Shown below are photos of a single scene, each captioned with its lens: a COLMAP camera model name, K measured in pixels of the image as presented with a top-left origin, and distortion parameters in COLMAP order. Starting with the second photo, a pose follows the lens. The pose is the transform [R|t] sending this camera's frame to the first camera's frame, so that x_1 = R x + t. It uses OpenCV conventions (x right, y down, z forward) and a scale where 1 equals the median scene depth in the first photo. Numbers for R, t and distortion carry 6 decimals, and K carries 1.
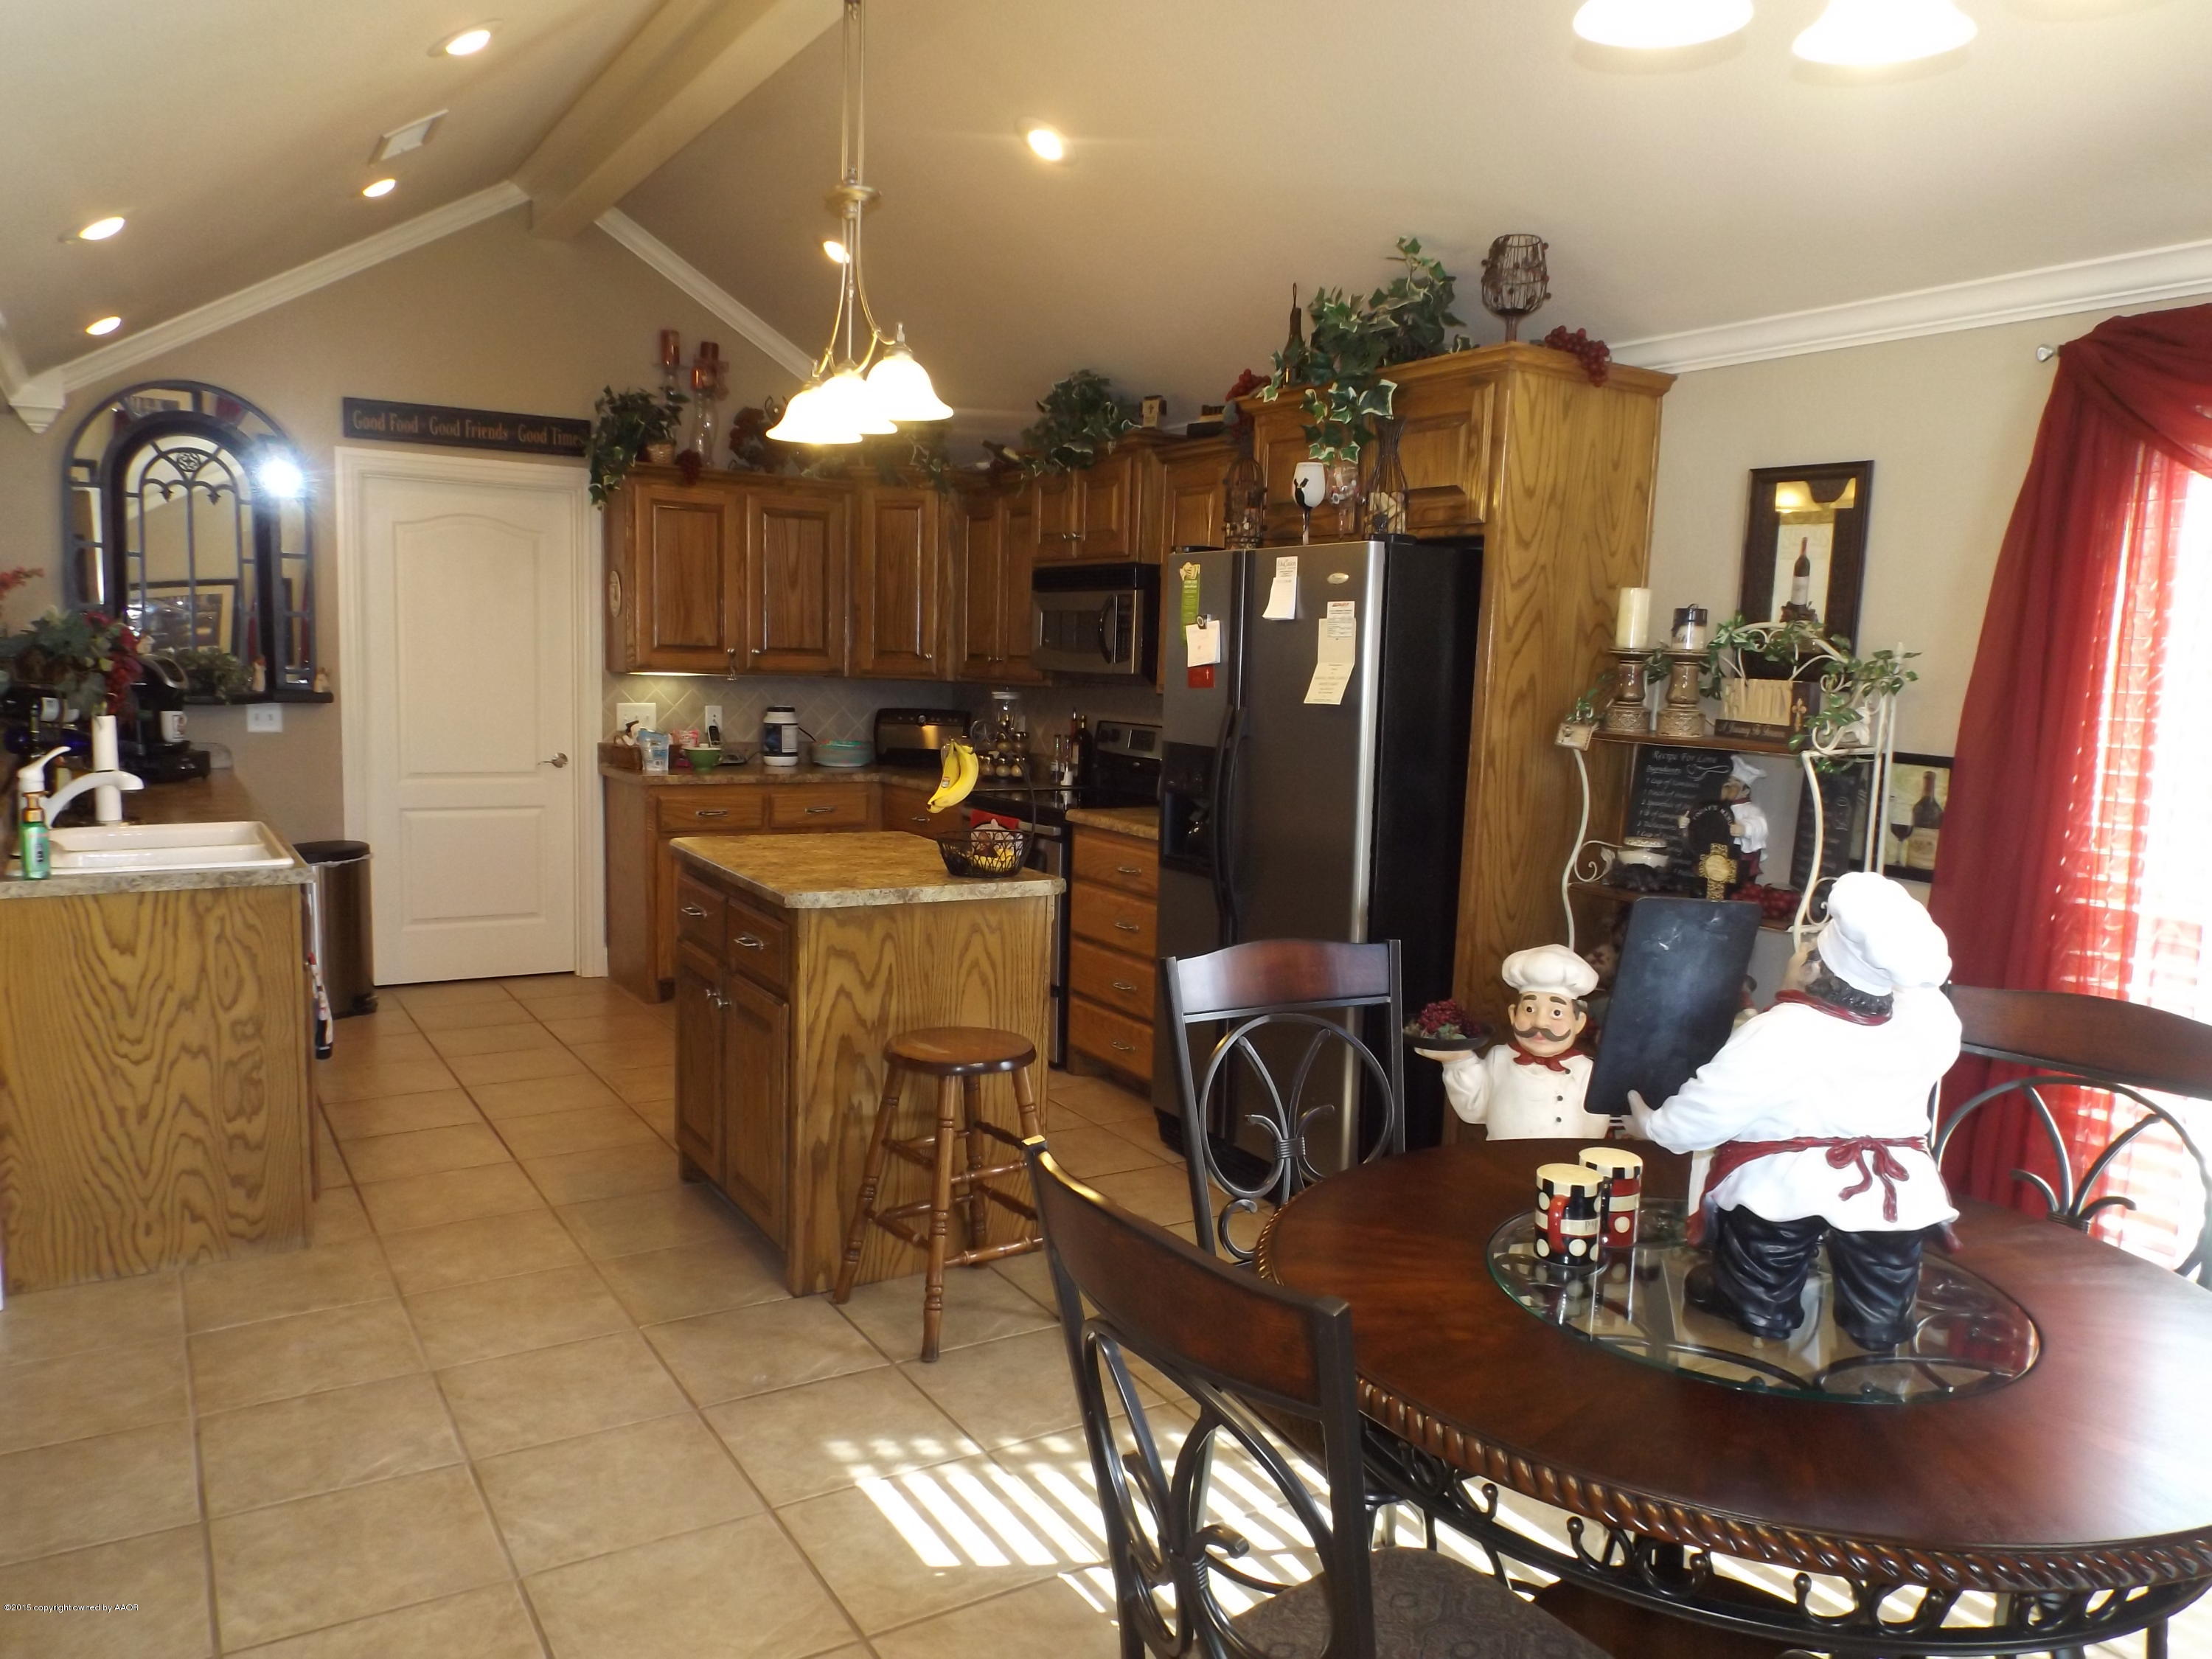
lens RADIAL K [[1593.1, 0, 1106.0], [0, 1593.1, 829.5], [0, 0, 1]] dist [0.017574, -0.020610]
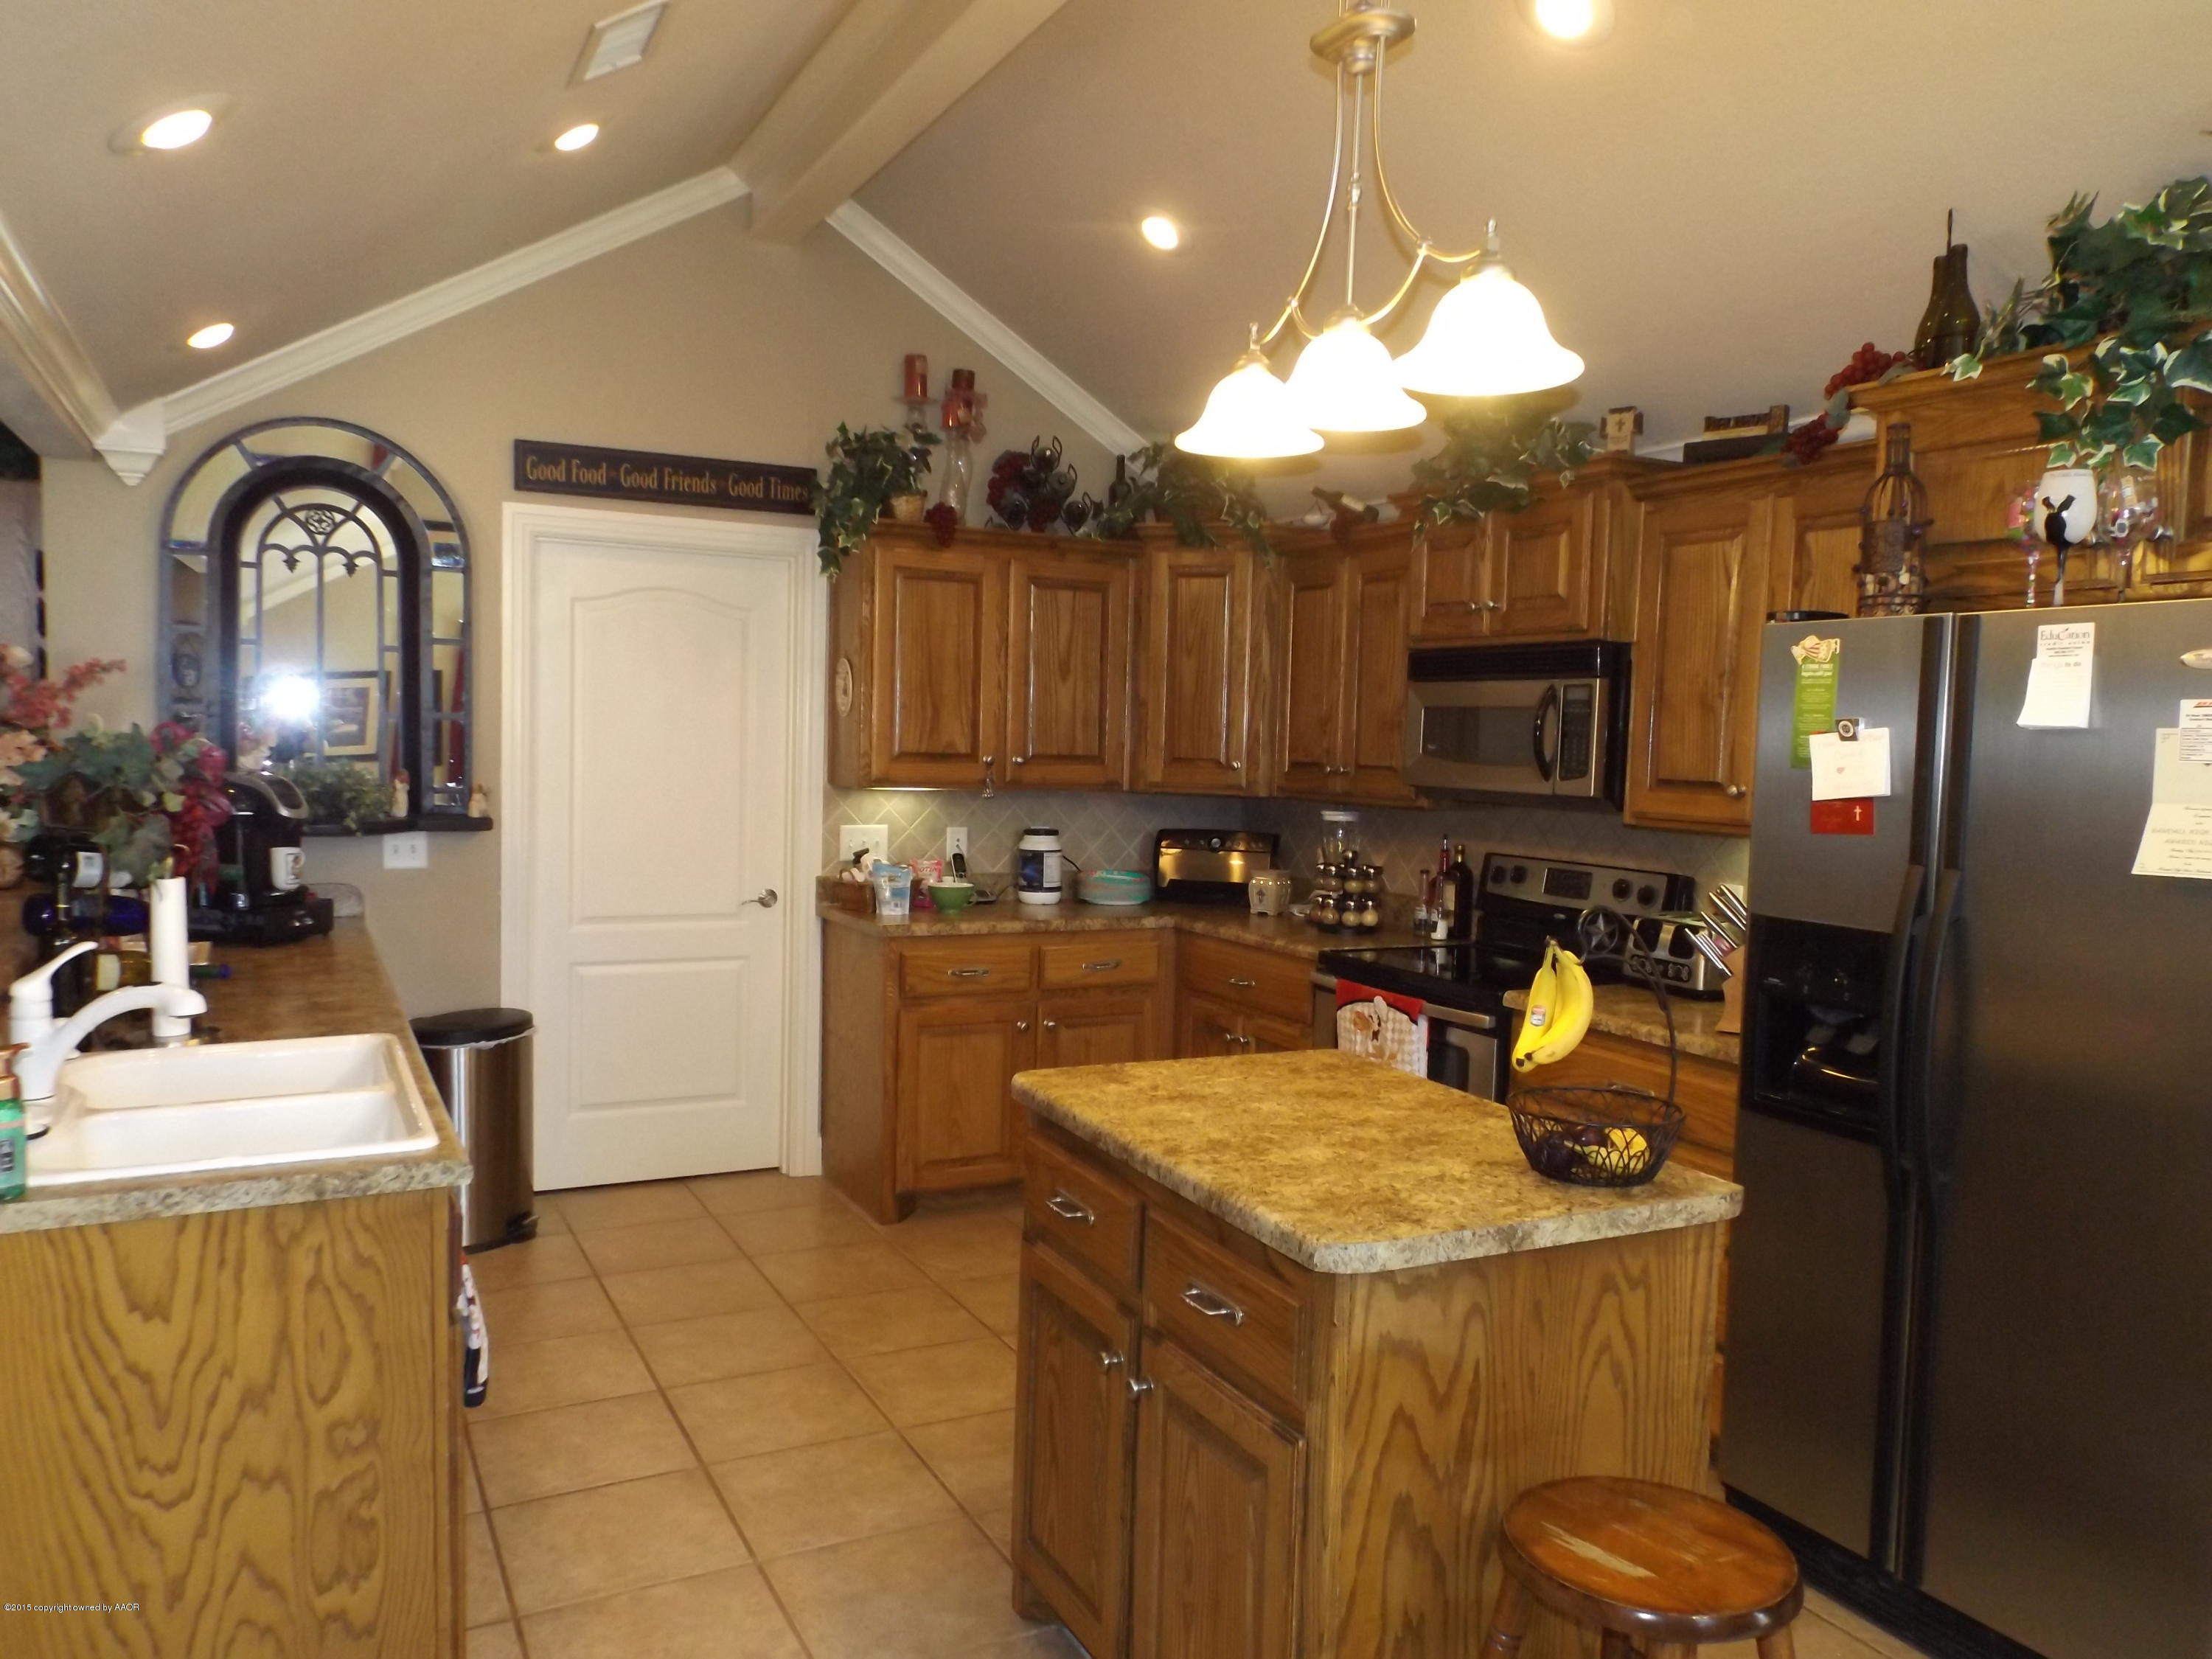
lens RADIAL K [[1593.1, 0, 1106.0], [0, 1593.1, 829.5], [0, 0, 1]] dist [0.017574, -0.020610]
pose [[0.997283, 0.001118, -0.073654, -0.146086], [-0.005025, 0.998588, -0.052889, -0.044995], [0.073491, 0.053115, 0.995880, 0.282796]]
